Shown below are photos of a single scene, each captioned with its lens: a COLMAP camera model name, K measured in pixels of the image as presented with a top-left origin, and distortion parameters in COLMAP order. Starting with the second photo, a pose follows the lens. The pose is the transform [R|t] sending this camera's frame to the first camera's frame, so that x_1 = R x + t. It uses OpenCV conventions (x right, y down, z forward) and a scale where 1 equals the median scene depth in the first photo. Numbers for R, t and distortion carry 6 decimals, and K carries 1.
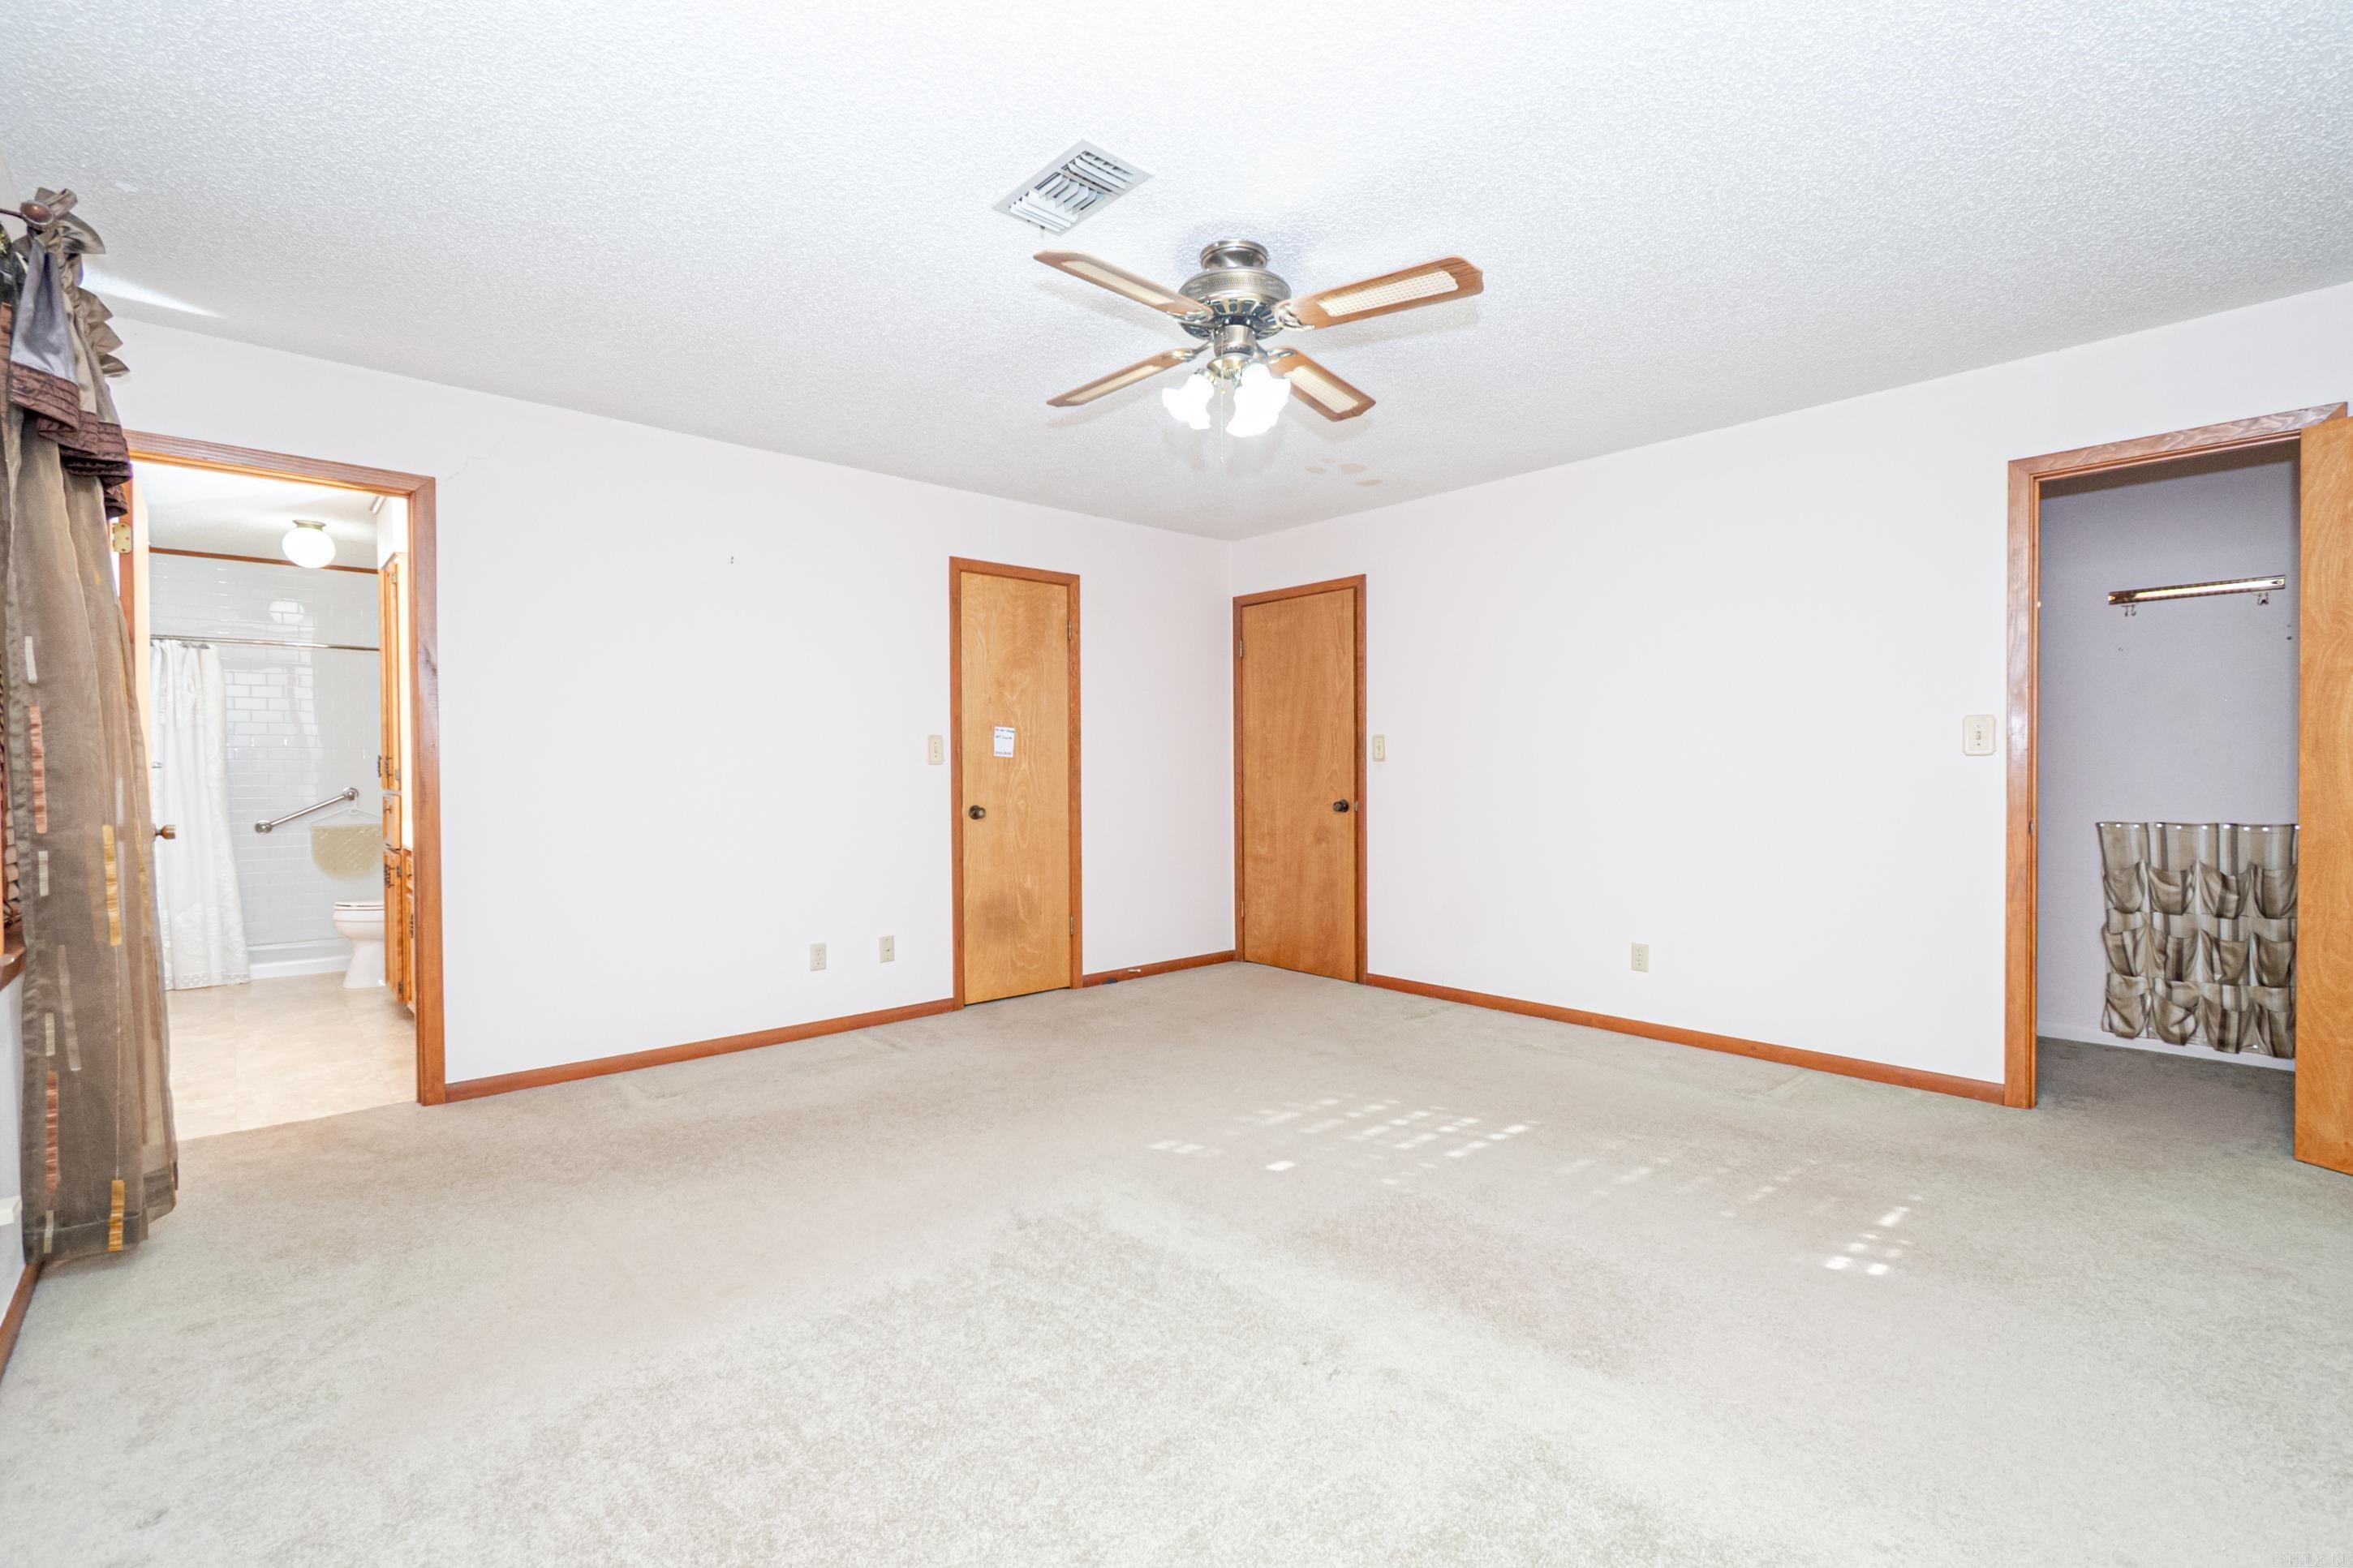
lens RADIAL K [[1042.3, 0, 1176.5], [0, 1042.3, 784.0], [0, 0, 1]] dist [0.011555, -0.006587]
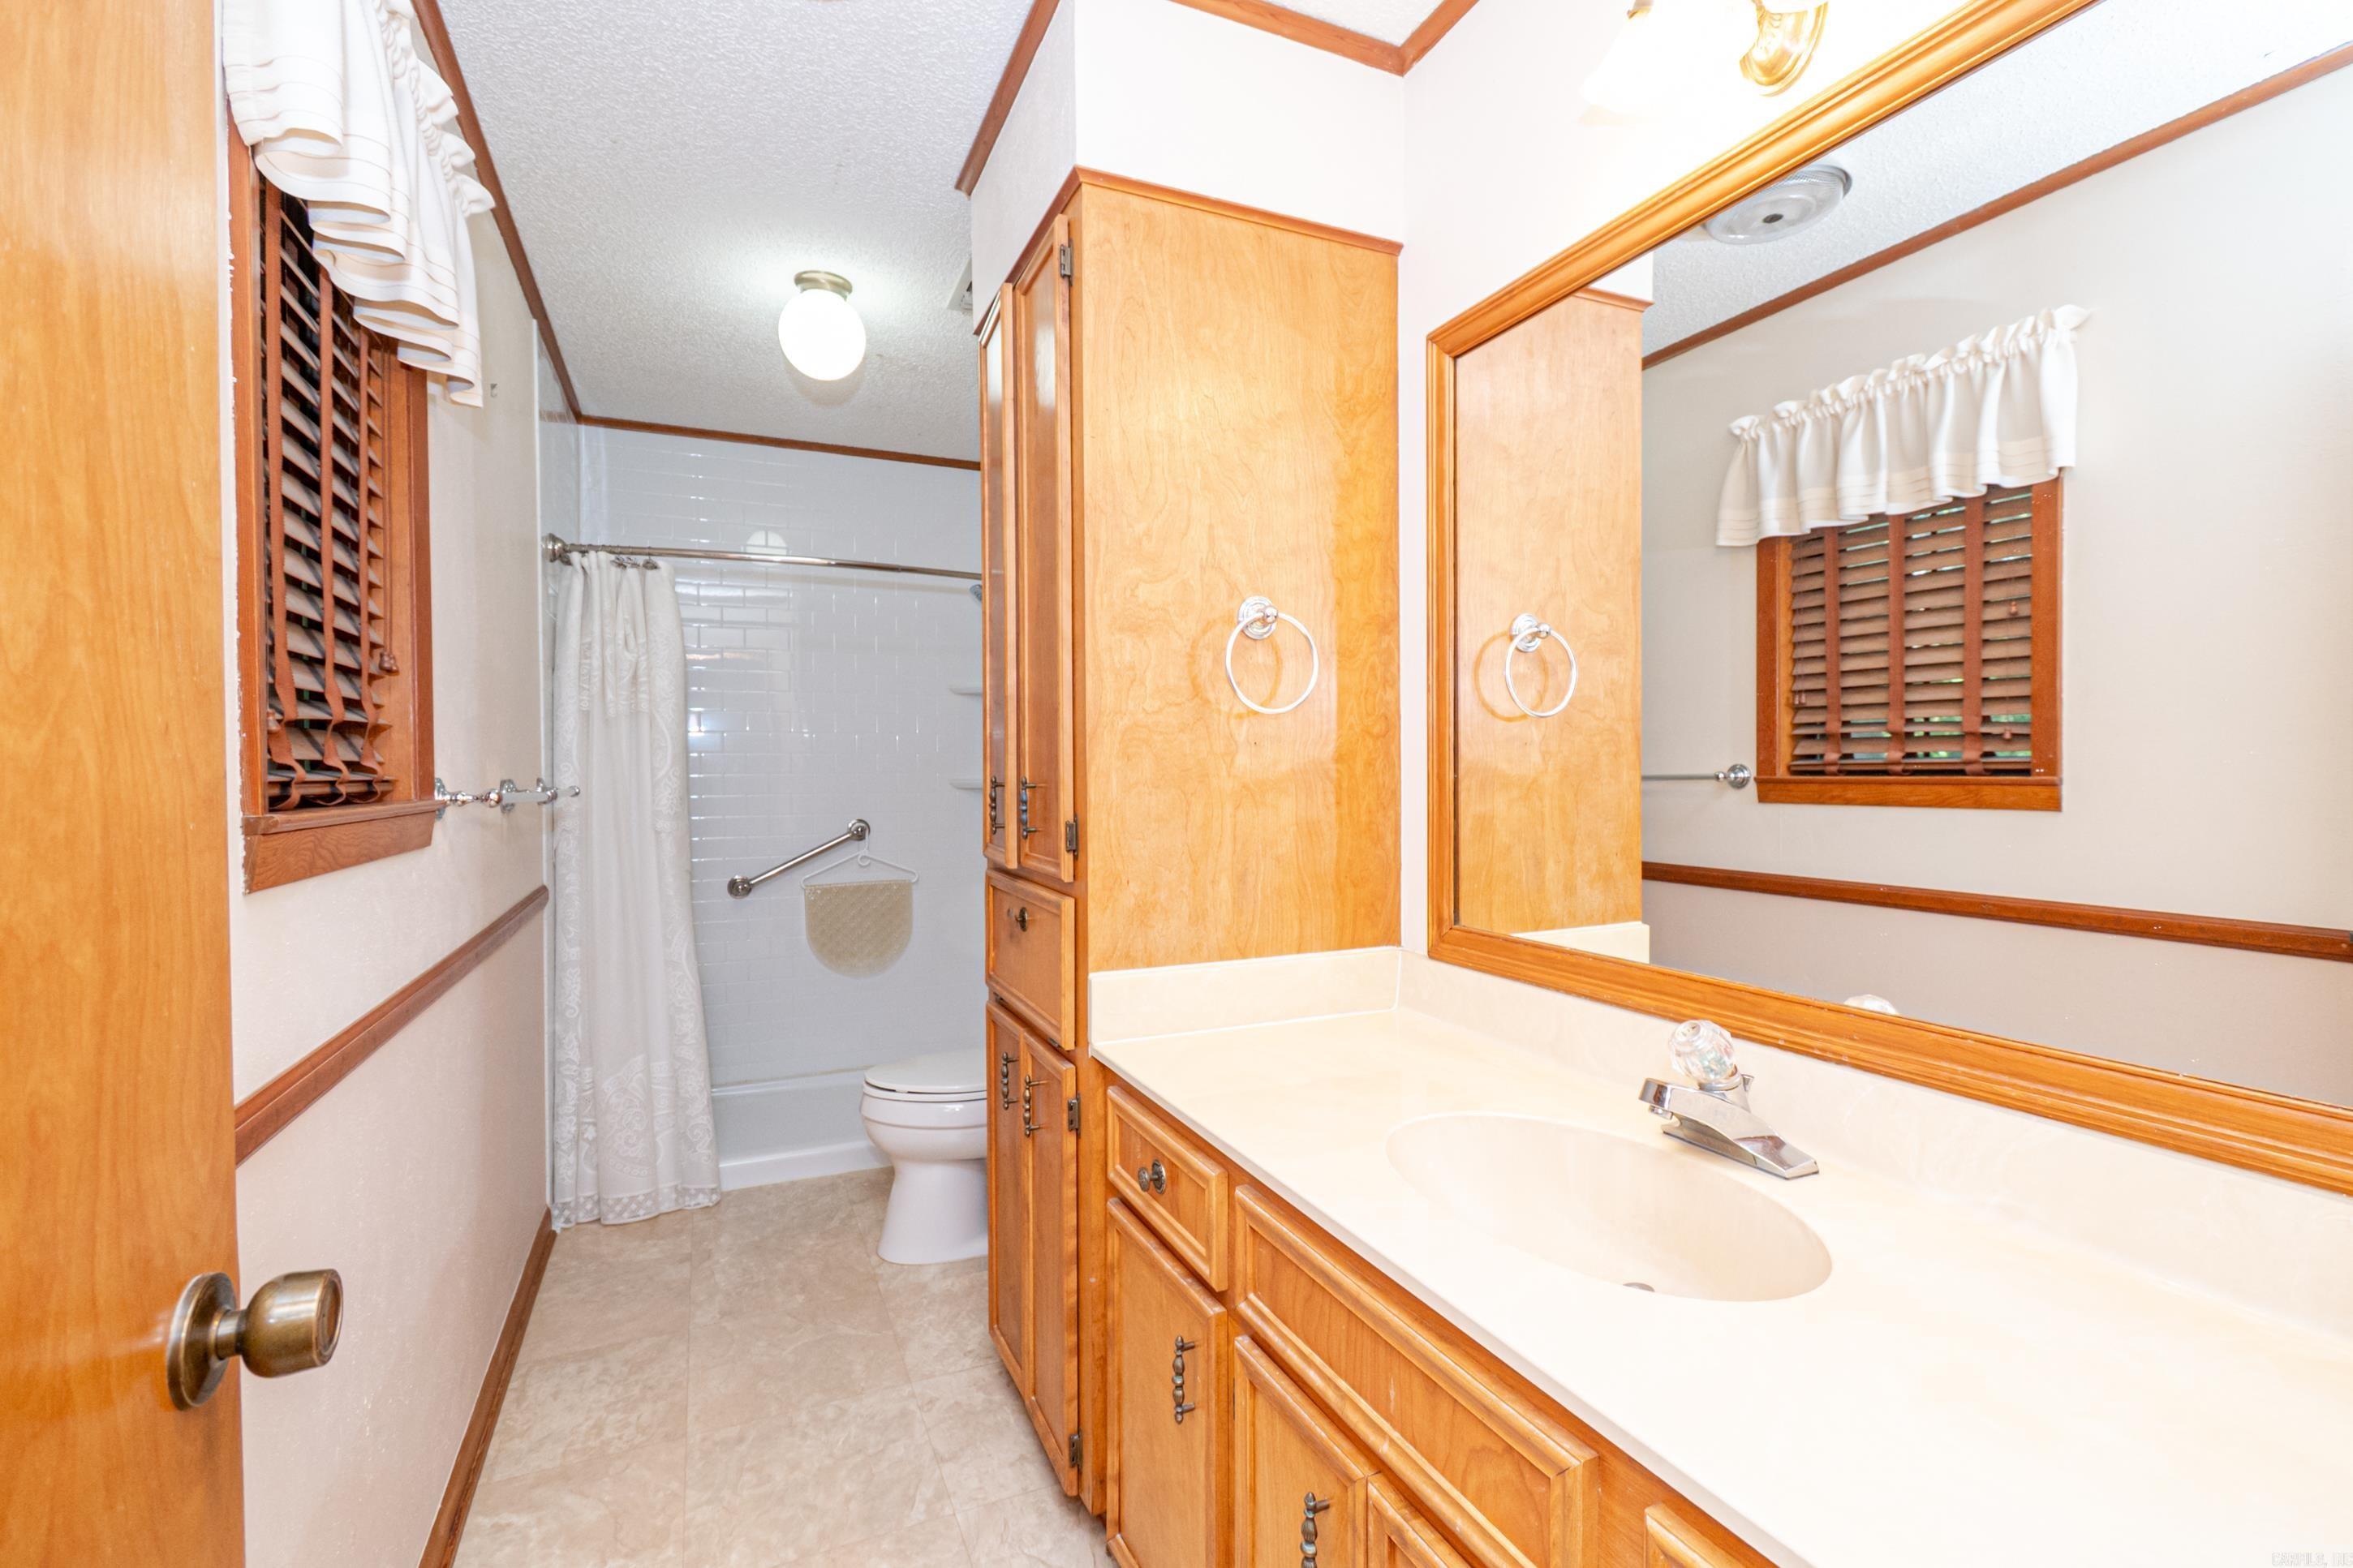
lens RADIAL K [[1042.3, 0, 1176.5], [0, 1042.3, 784.0], [0, 0, 1]] dist [0.011555, -0.006587]
pose [[0.950328, 0.006125, -0.311190, -0.675970], [-0.004991, 0.999978, 0.004438, -0.031653], [0.311210, -0.002665, 0.950337, 0.768251]]
